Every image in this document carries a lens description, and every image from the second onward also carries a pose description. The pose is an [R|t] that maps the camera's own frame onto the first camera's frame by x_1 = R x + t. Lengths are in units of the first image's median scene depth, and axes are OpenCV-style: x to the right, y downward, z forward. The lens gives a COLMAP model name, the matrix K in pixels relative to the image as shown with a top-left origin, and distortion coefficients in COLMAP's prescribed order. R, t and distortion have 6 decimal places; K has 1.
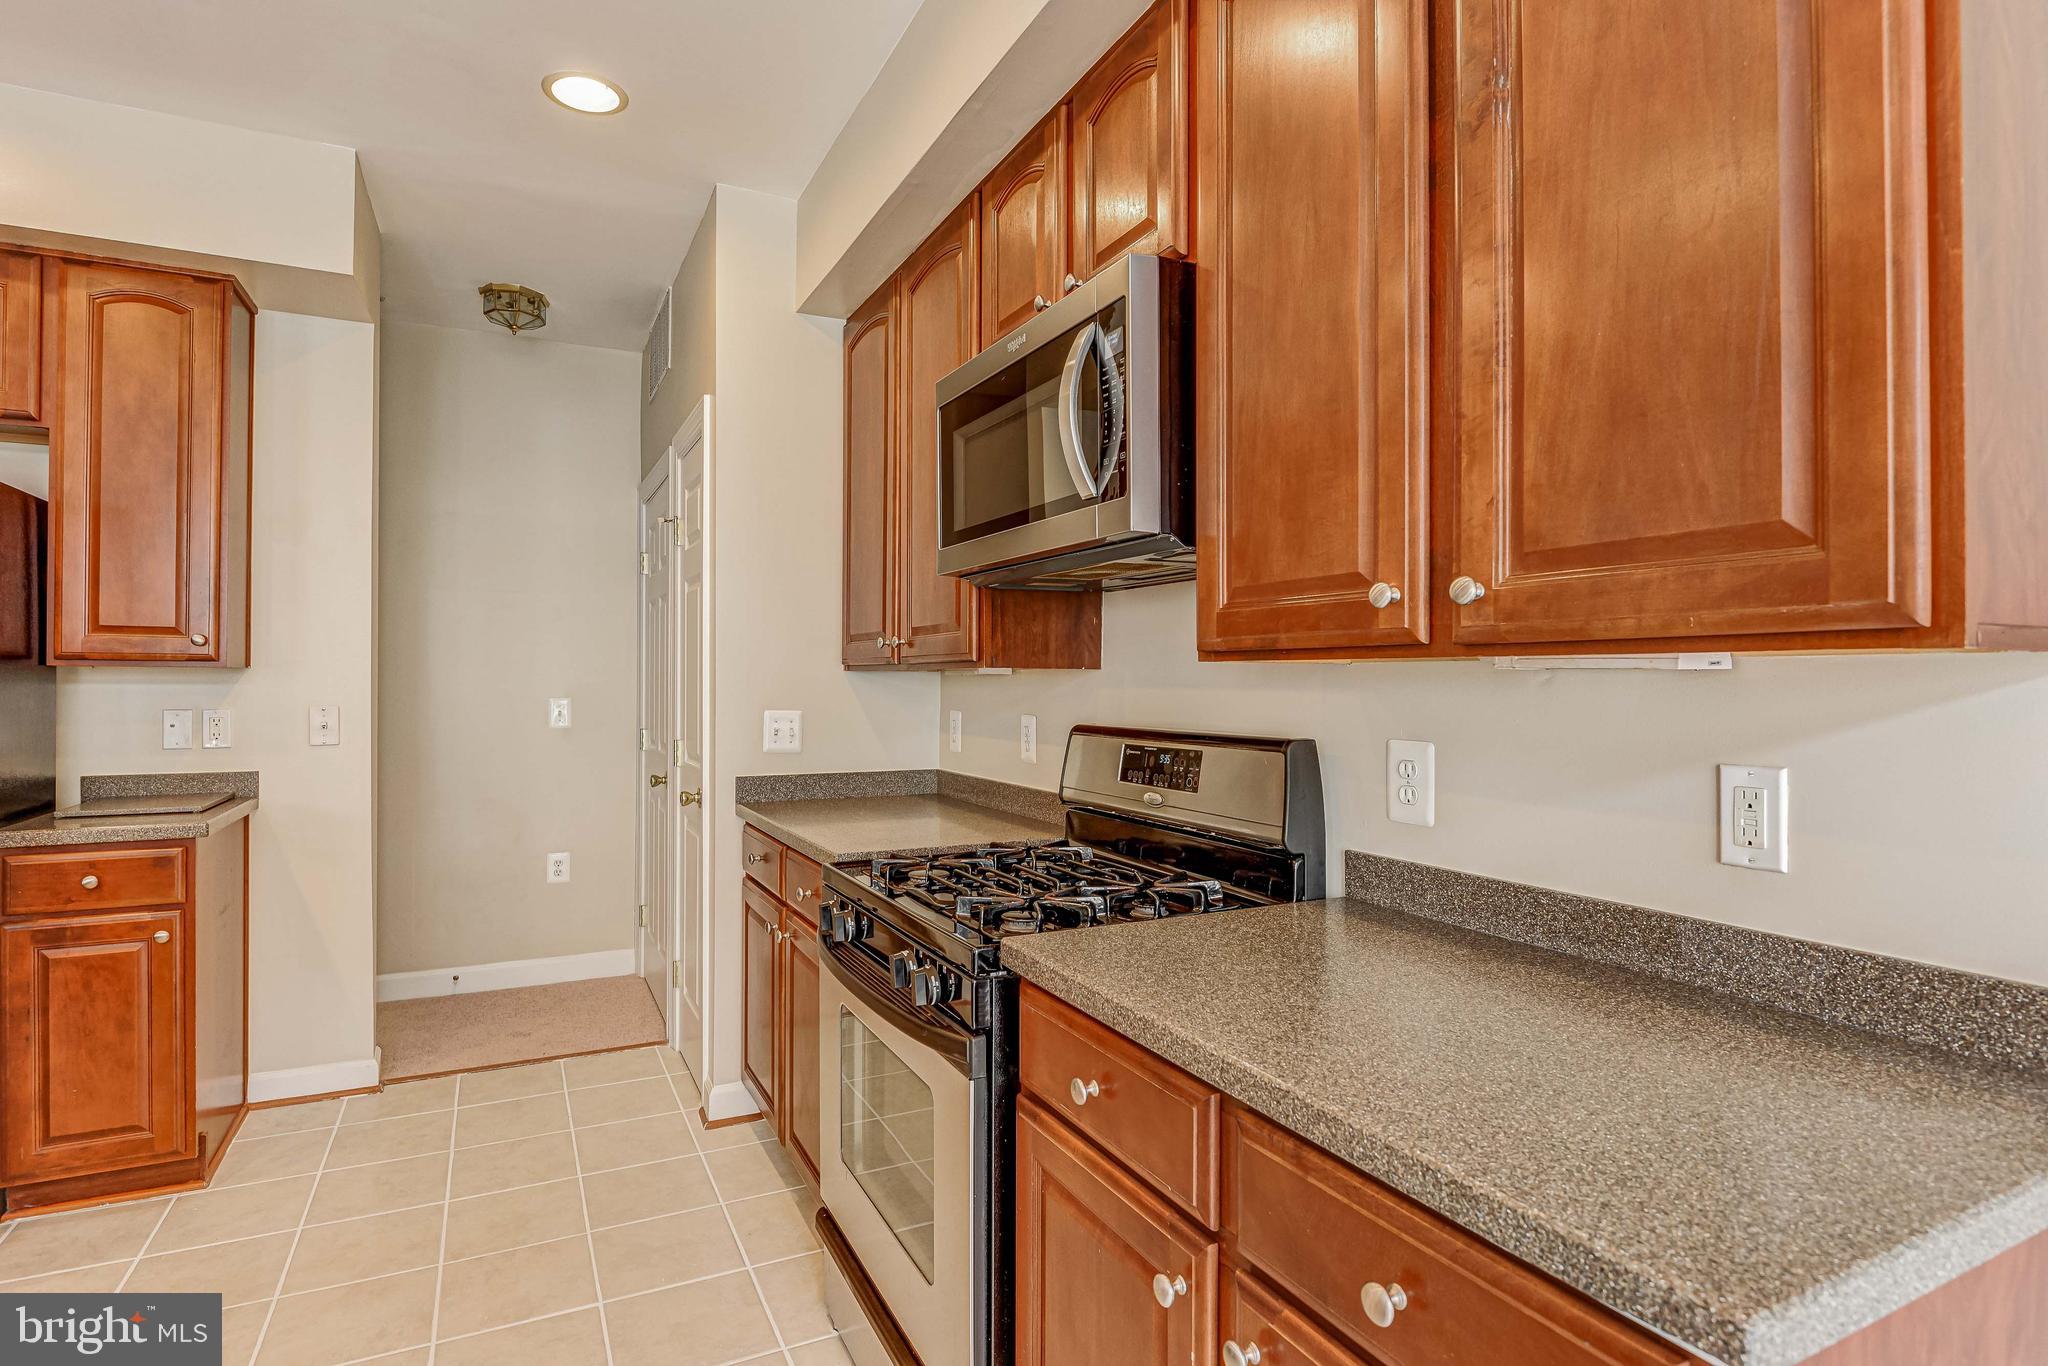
lens RADIAL K [[1040.2, 0, 980.5], [0, 1040.2, 675.2], [0, 0, 1]] dist [0.000748, -0.008156]
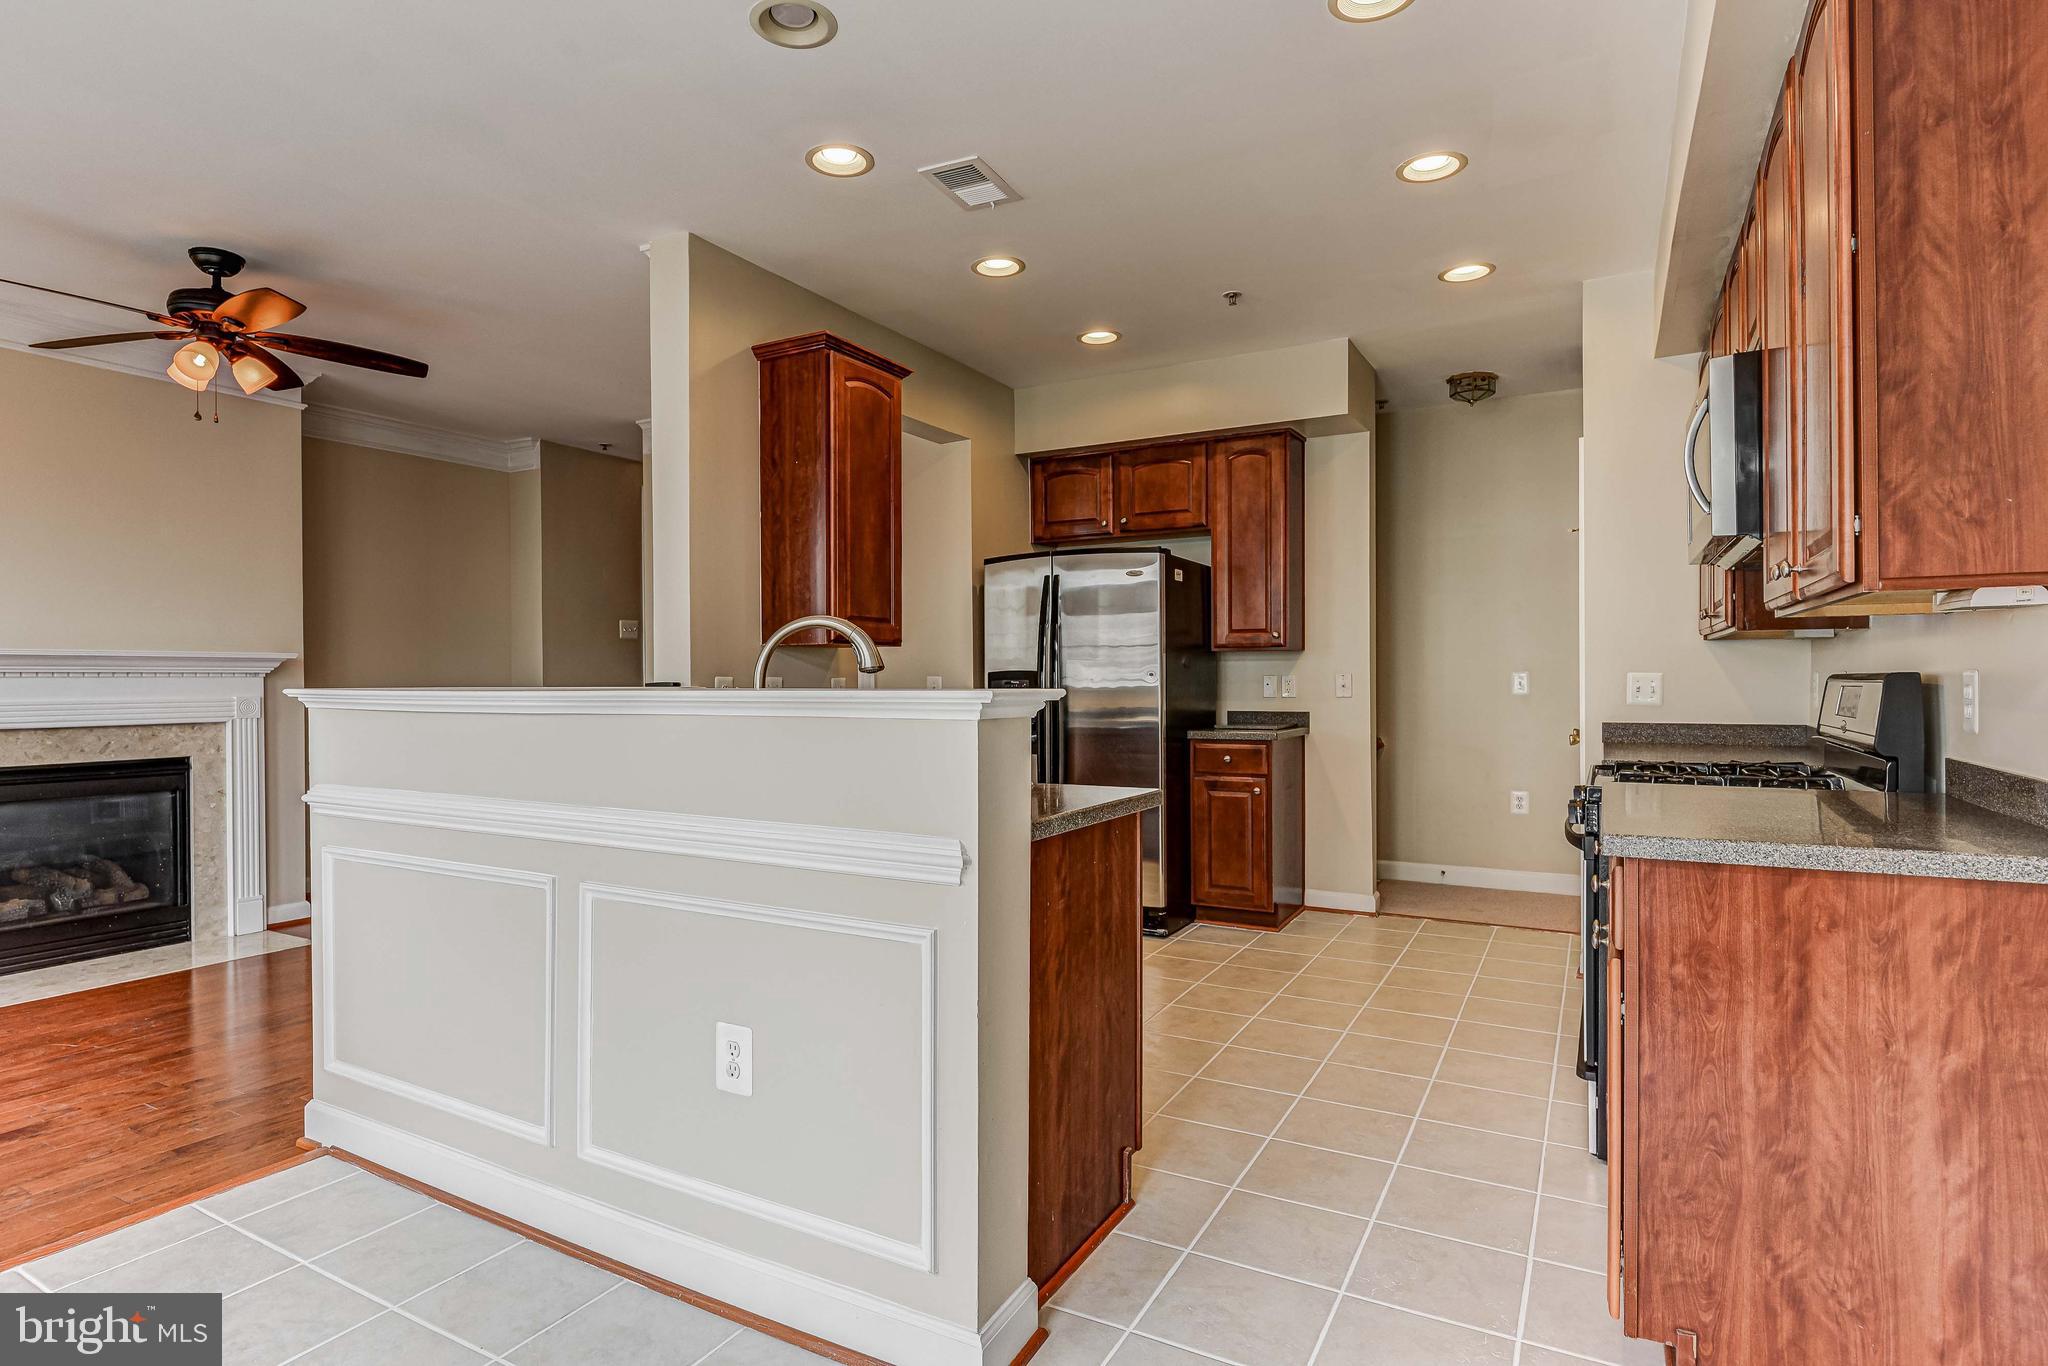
lens RADIAL K [[1044.4, 0, 986.1], [0, 1044.4, 680.8], [0, 0, 1]] dist [-0.000710, -0.000470]
pose [[0.561689, -0.004276, -0.827337, 0.483642], [0.010949, 0.999937, 0.002265, 0.037274], [0.827276, -0.010331, 0.561701, -0.454353]]
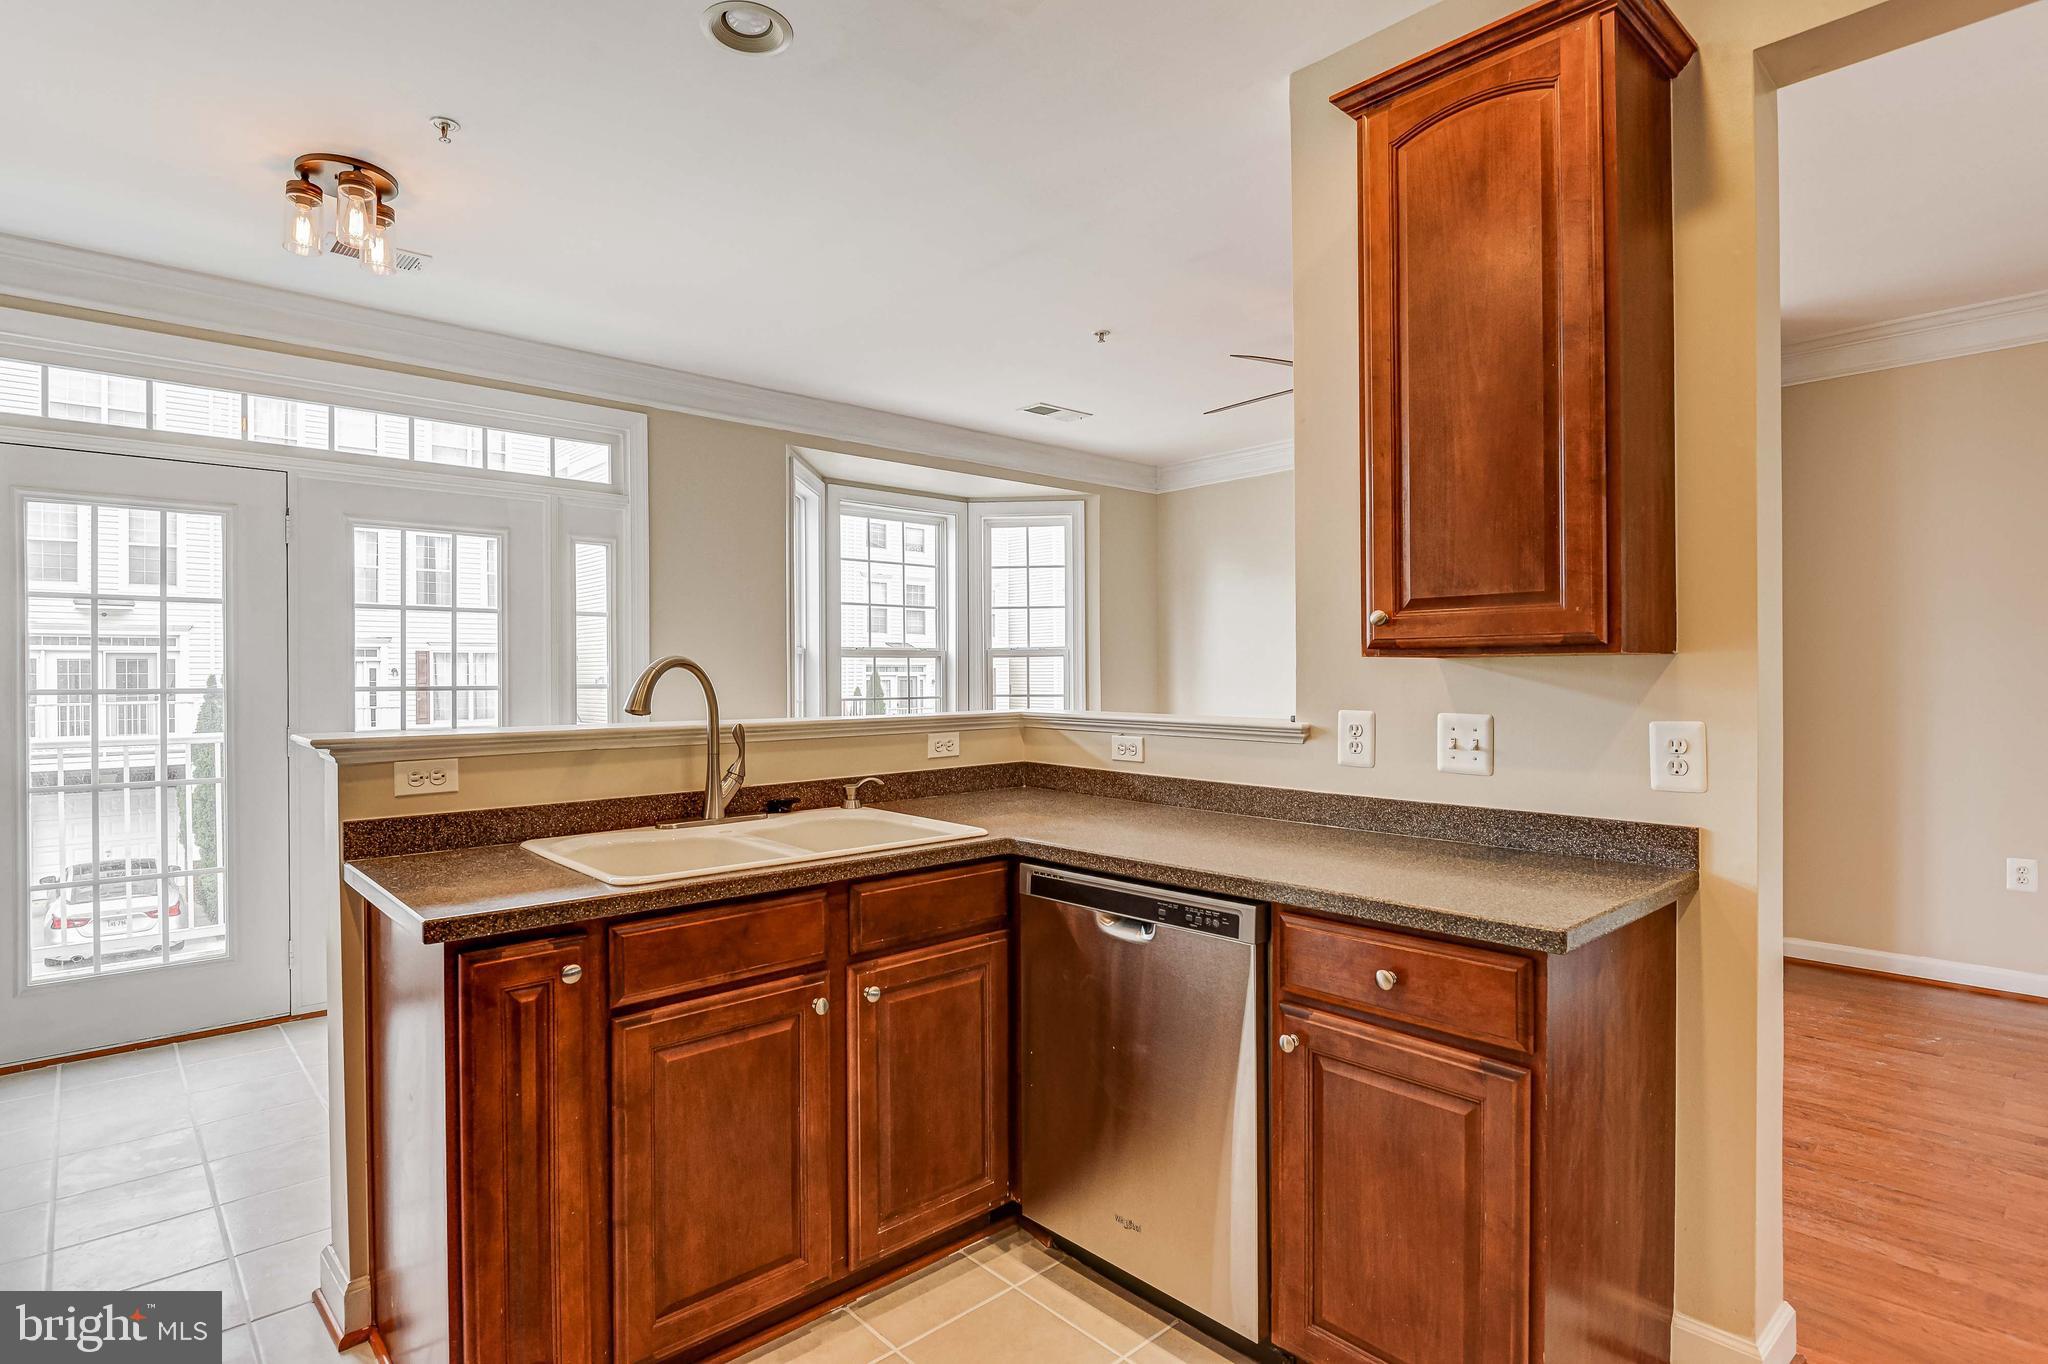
lens RADIAL K [[1029.4, 0, 1003.7], [0, 1029.4, 677.0], [0, 0, 1]] dist [0.000641, -0.007624]
pose [[-0.961739, 0.002172, -0.273959, -0.349181], [0.003672, 0.999981, -0.004964, 0.005062], [0.273943, -0.005780, -0.961728, 0.830453]]
